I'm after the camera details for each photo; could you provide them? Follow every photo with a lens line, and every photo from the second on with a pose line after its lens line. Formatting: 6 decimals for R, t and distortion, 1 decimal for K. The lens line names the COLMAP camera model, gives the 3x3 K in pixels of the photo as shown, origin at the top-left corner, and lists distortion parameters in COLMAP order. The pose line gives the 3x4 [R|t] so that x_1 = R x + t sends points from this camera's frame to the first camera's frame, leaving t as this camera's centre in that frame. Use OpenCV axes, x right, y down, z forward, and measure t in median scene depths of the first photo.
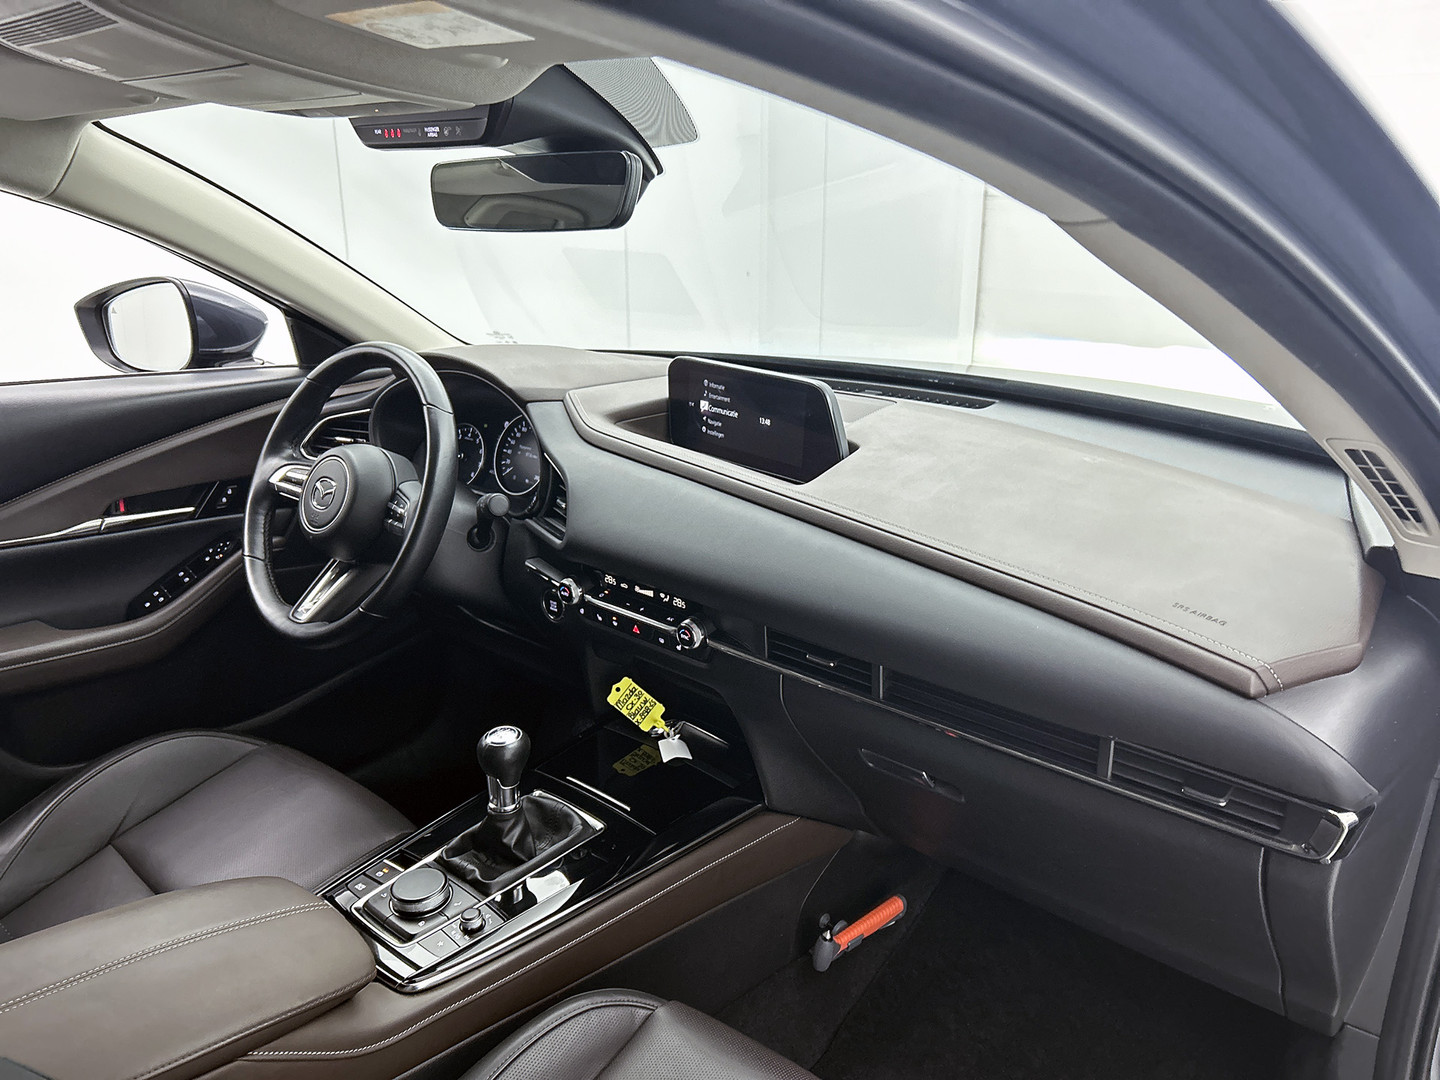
lens RADIAL K [[974.7, 0, 720.0], [0, 974.7, 540.0], [0, 0, 1]] dist [0.026453, -0.001503]
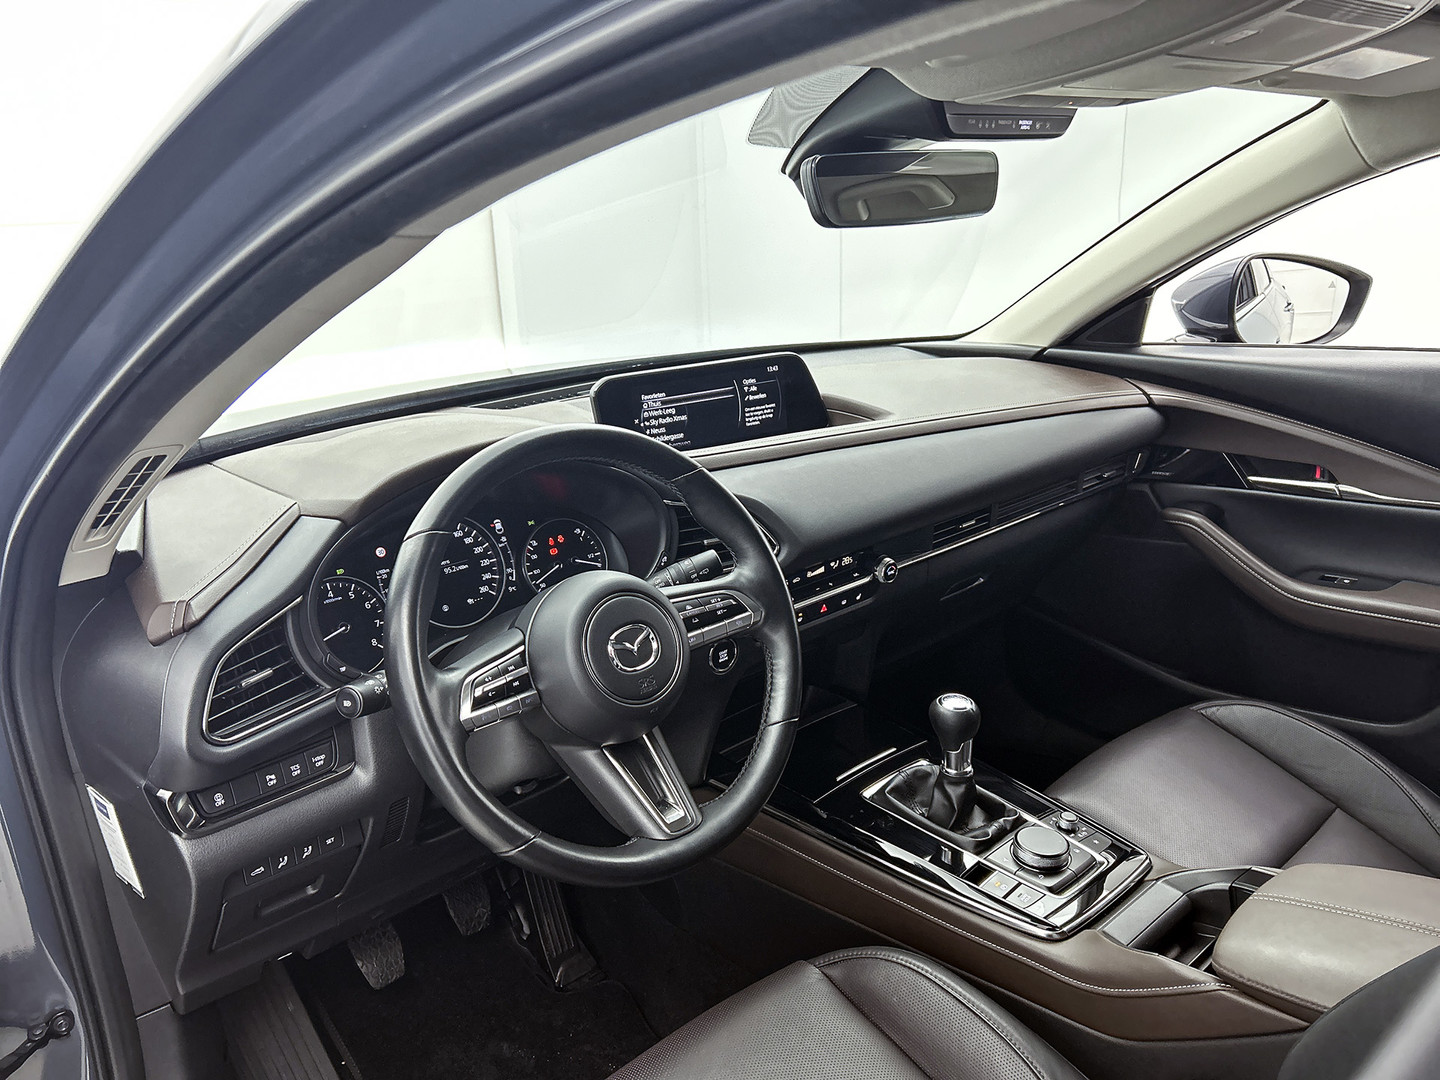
lens RADIAL K [[974.7, 0, 720.0], [0, 974.7, 540.0], [0, 0, 1]] dist [0.026453, -0.001503]
pose [[0.217369, -0.336867, 0.916117, -0.941324], [0.368082, 0.897557, 0.242707, -0.242461], [-0.904028, 0.284449, 0.319096, 0.674835]]
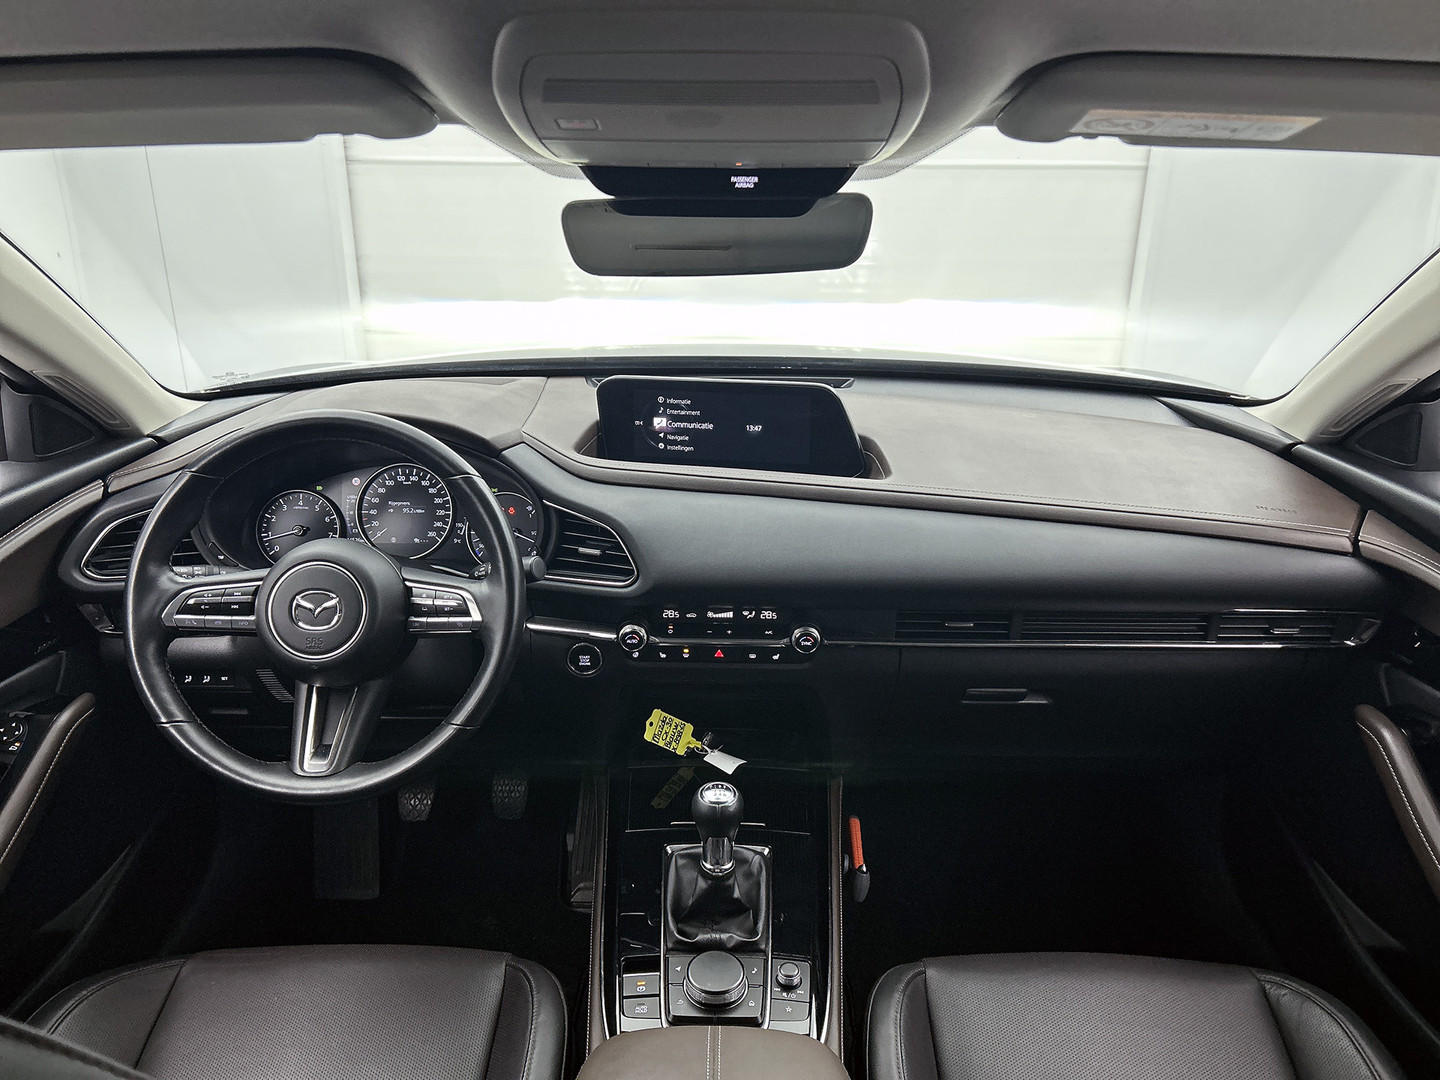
lens RADIAL K [[974.7, 0, 720.0], [0, 974.7, 540.0], [0, 0, 1]] dist [0.026453, -0.001503]
pose [[0.782833, -0.226784, 0.579432, -0.577225], [0.202702, 0.973365, 0.107108, -0.116600], [-0.588289, 0.033605, 0.807952, 0.168749]]
